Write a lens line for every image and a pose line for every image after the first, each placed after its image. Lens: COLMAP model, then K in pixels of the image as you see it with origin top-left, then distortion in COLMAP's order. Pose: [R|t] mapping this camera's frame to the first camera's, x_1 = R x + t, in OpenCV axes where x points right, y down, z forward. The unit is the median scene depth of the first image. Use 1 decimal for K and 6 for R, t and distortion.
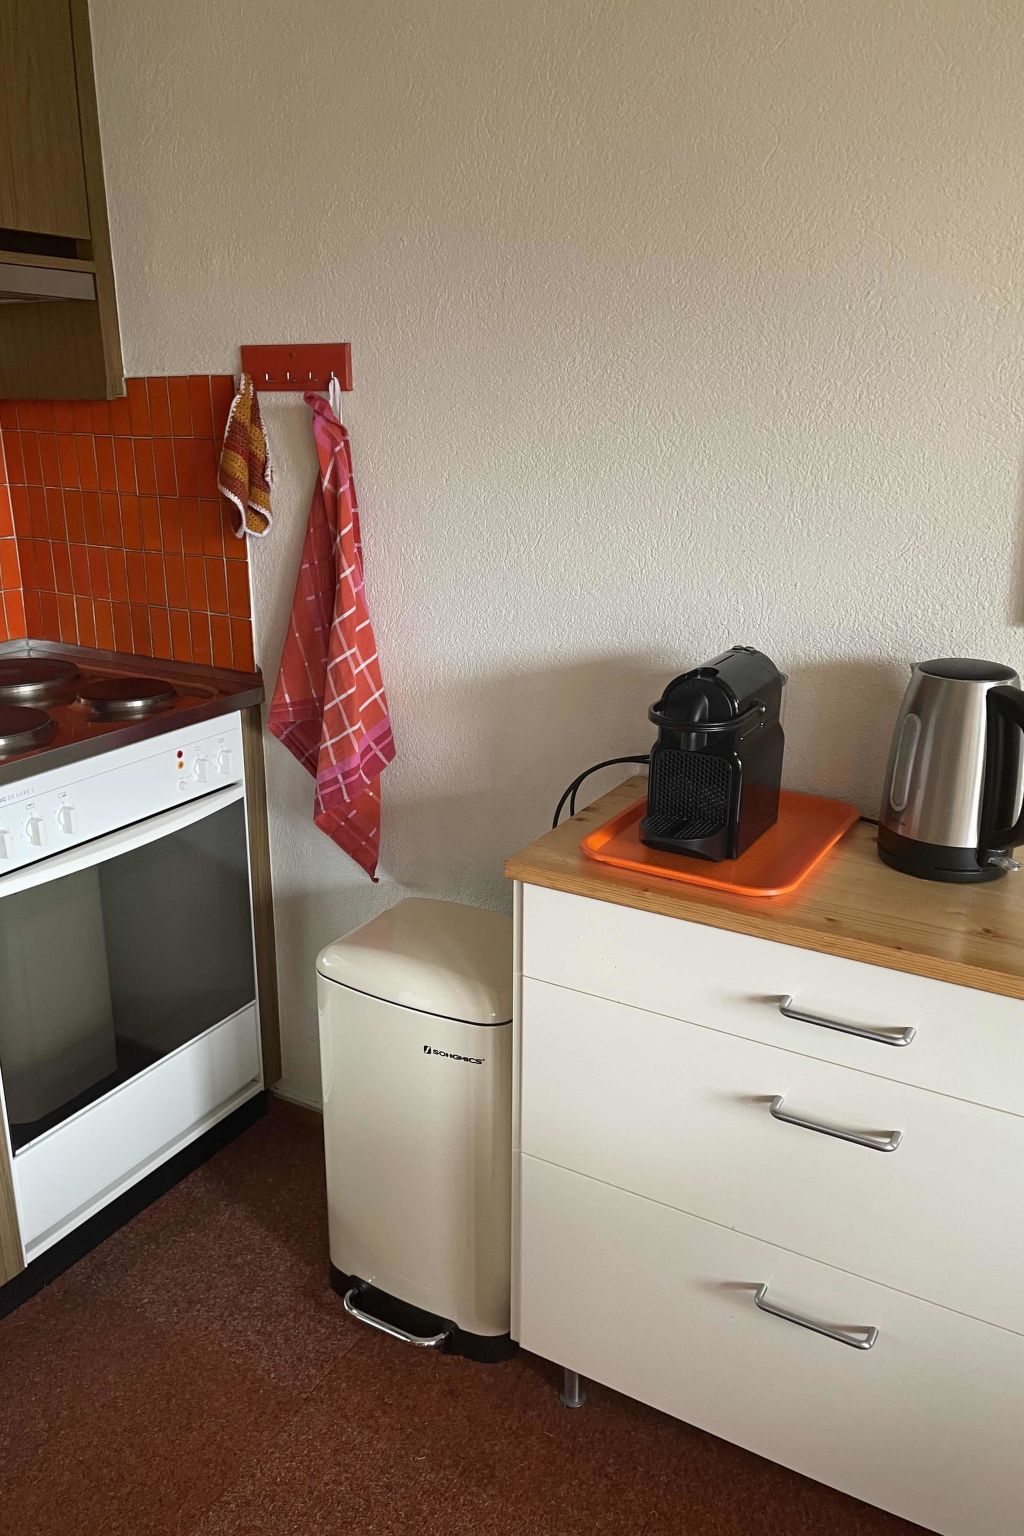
lens RADIAL K [[1142.8, 0, 512.0], [0, 1142.8, 768.0], [0, 0, 1]] dist [0.148849, -0.186311]
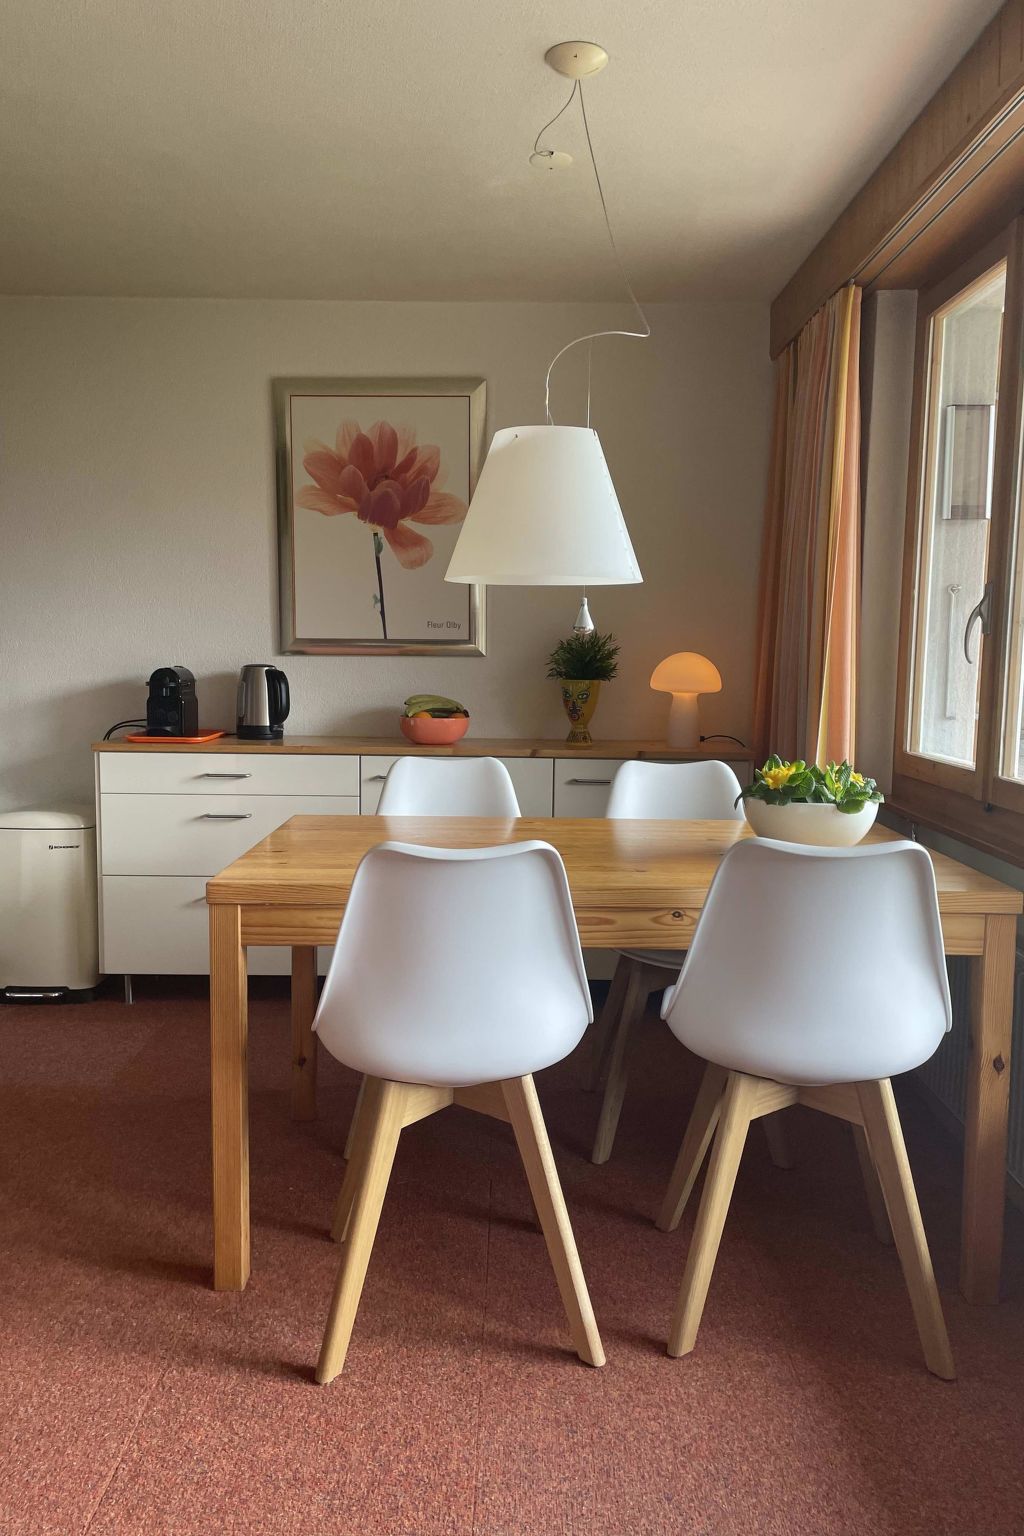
lens RADIAL K [[1142.8, 0, 512.0], [0, 1142.8, 768.0], [0, 0, 1]] dist [0.148849, -0.186311]
pose [[0.866499, -0.052196, 0.496443, -0.448069], [0.151073, 0.975300, -0.161141, 0.645997], [-0.475770, 0.214628, 0.852982, -1.515585]]
